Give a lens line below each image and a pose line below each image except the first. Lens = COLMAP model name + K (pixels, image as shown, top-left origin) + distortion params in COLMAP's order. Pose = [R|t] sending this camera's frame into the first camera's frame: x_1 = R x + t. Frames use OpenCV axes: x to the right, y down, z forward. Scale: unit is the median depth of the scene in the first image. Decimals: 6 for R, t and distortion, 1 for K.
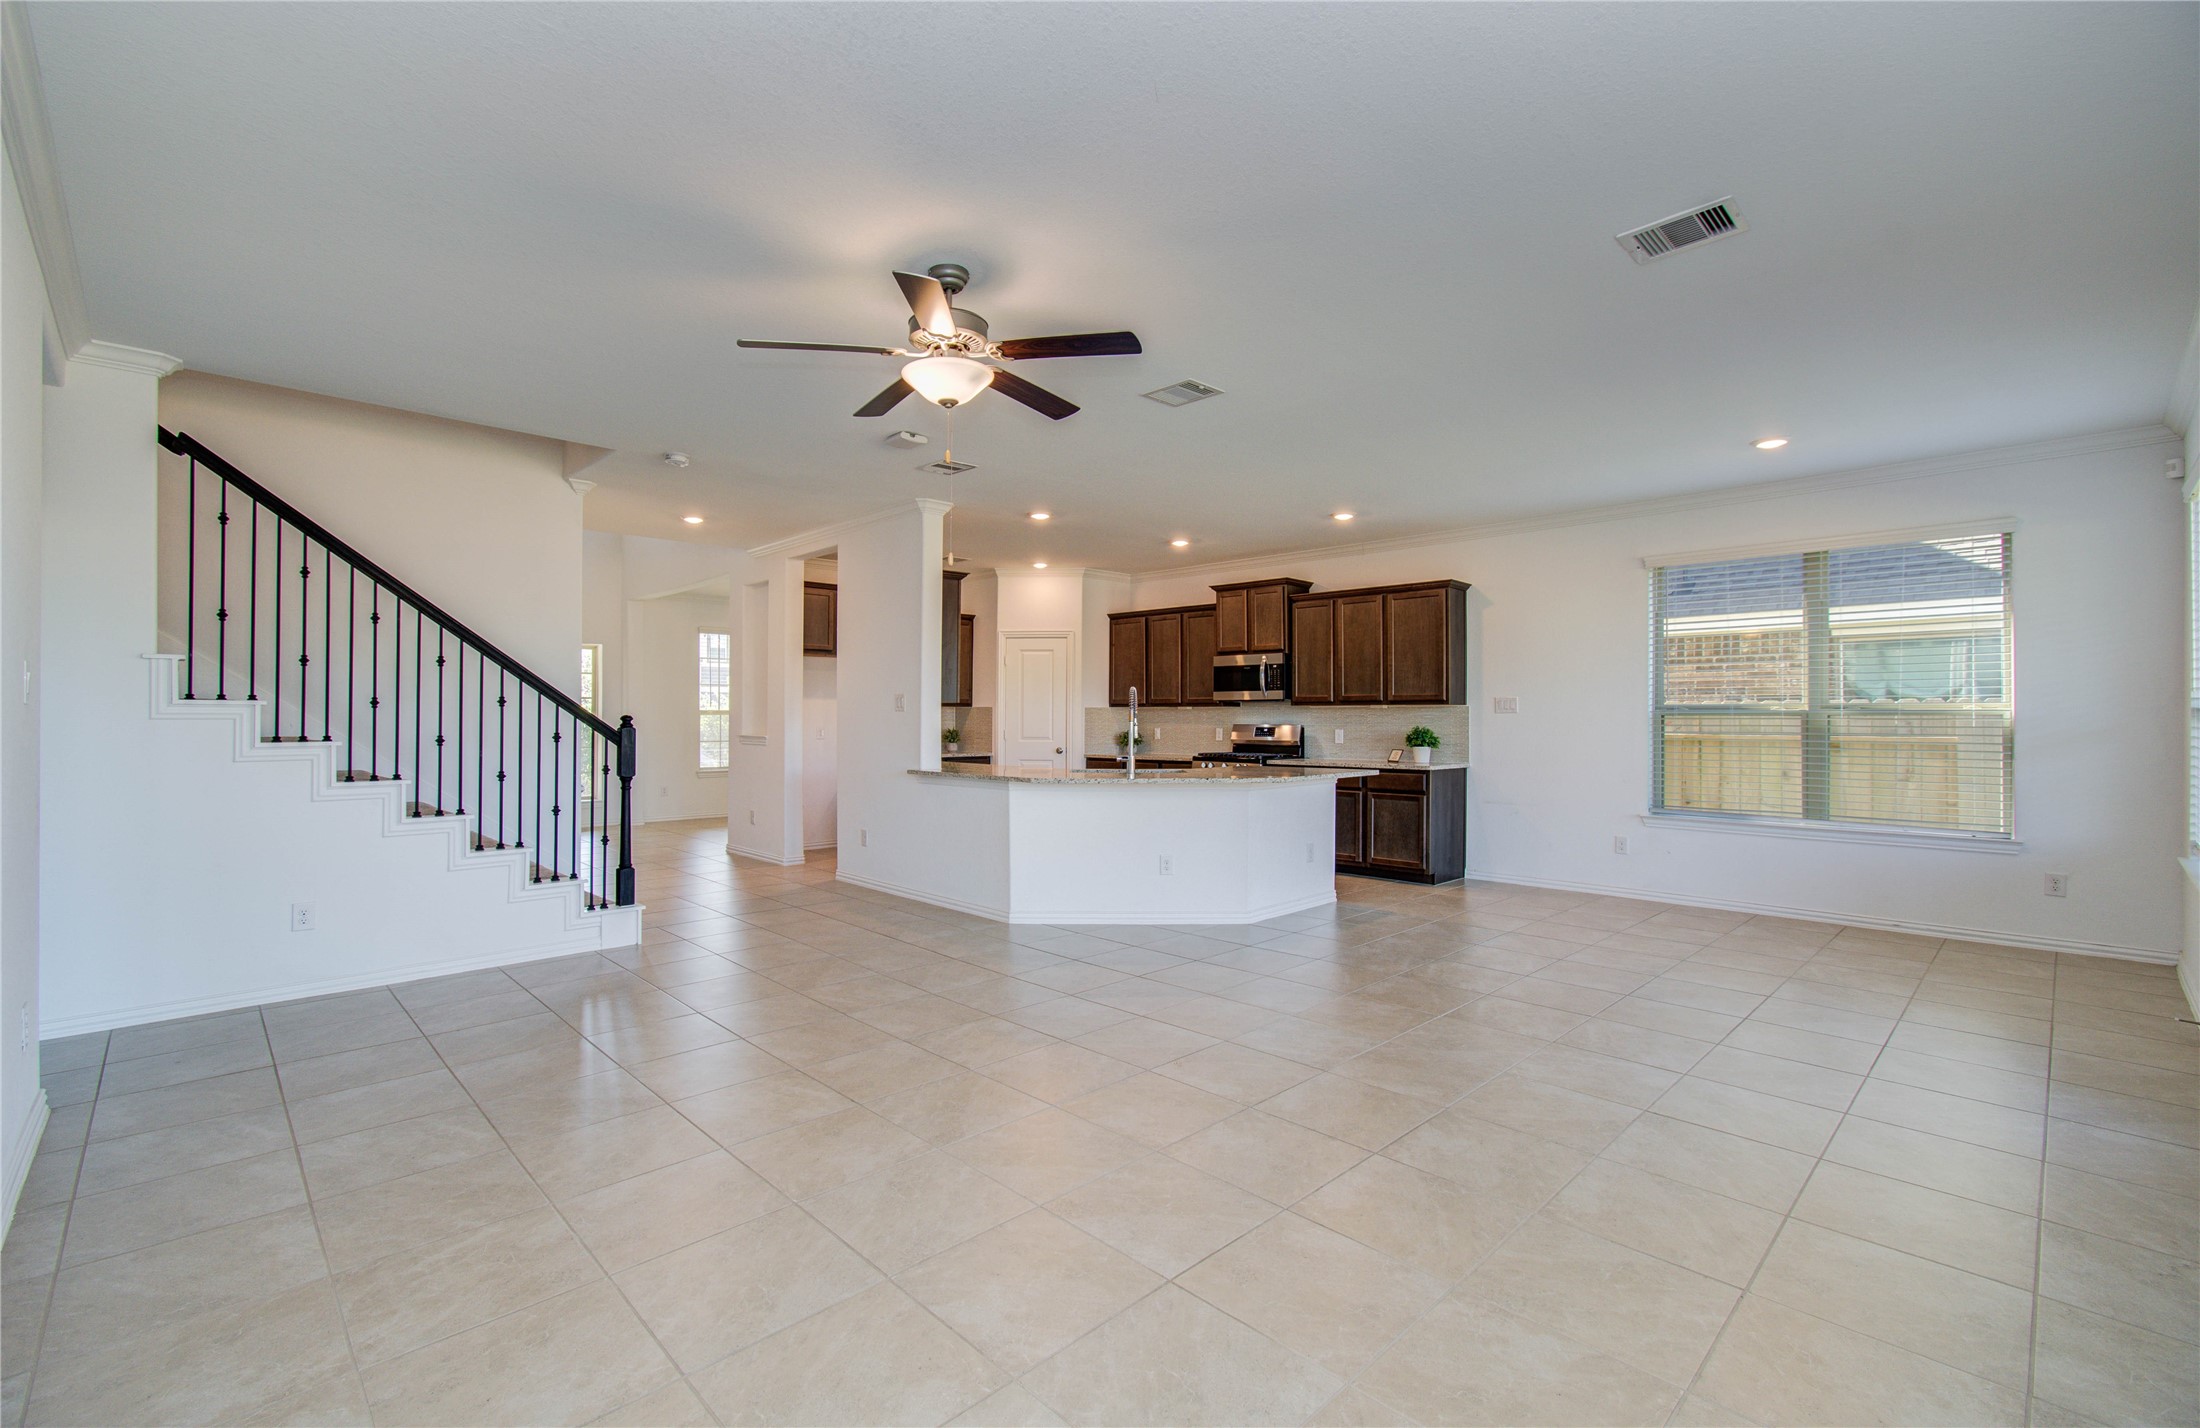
lens RADIAL K [[960.9, 0, 1090.1], [0, 960.9, 711.0], [0, 0, 1]] dist [-0.044539, 0.042189]
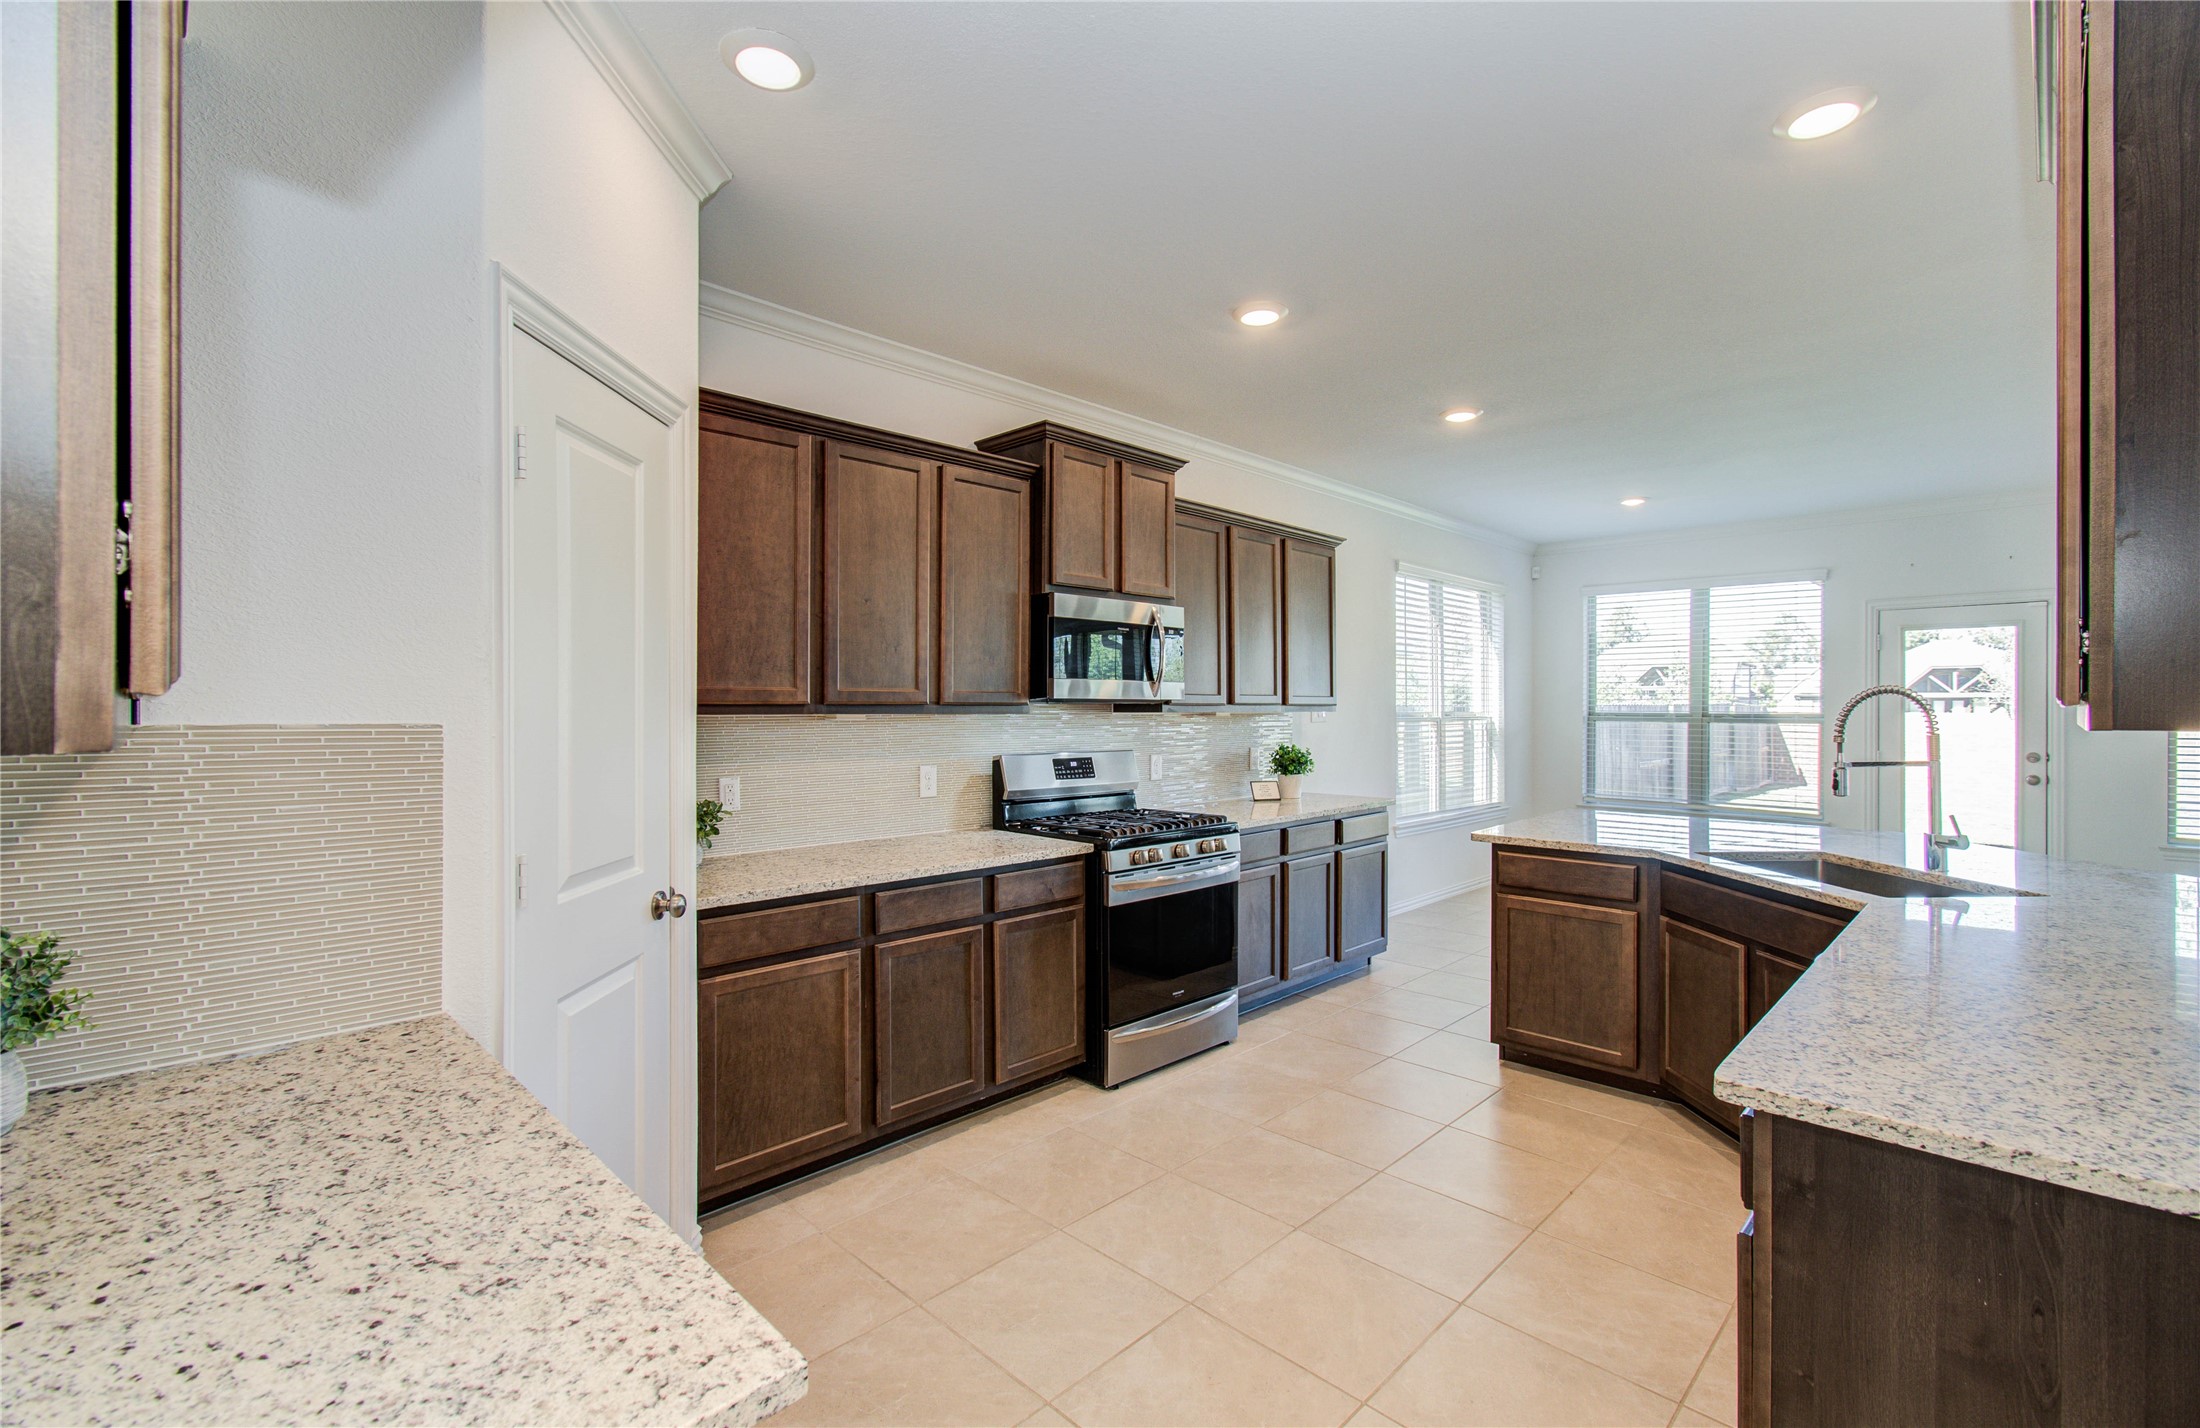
lens RADIAL K [[960.9, 0, 1090.1], [0, 960.9, 711.0], [0, 0, 1]] dist [-0.044539, 0.042189]
pose [[-0.011384, -0.002221, 0.999933, -0.317668], [-0.005434, 0.999983, 0.002160, -0.007669], [-0.999920, -0.005409, -0.011396, 1.093399]]
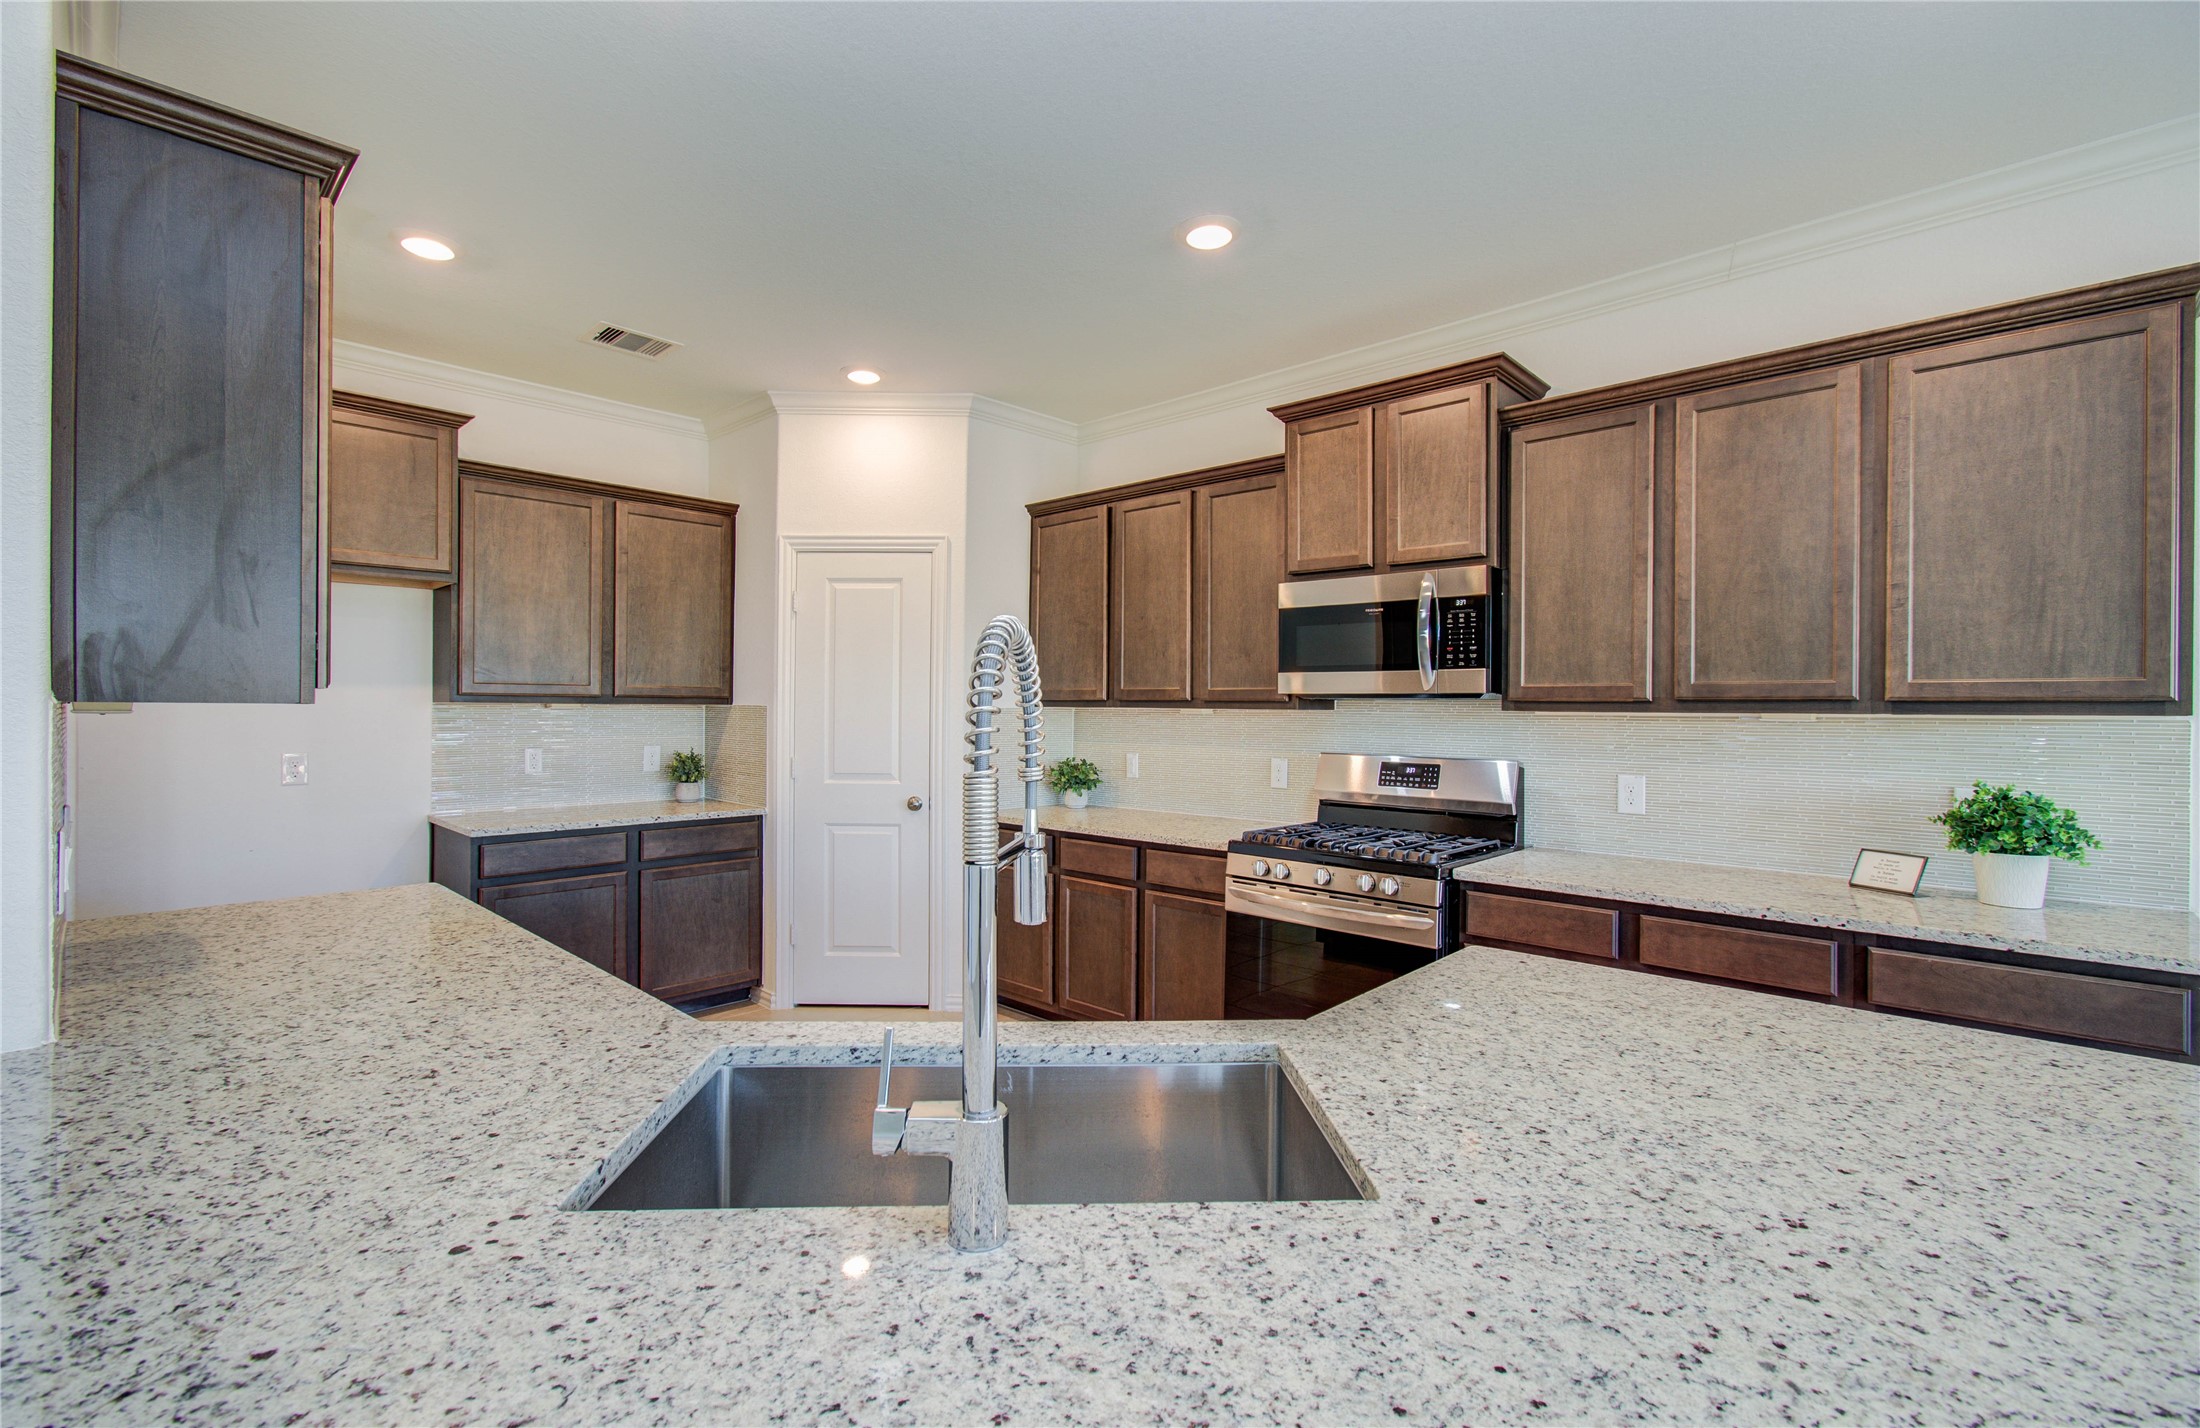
lens RADIAL K [[960.9, 0, 1090.1], [0, 960.9, 711.0], [0, 0, 1]] dist [-0.044539, 0.042189]
pose [[0.999279, 0.005164, 0.037602, 0.039899], [-0.005556, 0.999931, 0.010335, -0.008799], [-0.037546, -0.010536, 0.999239, 0.670047]]
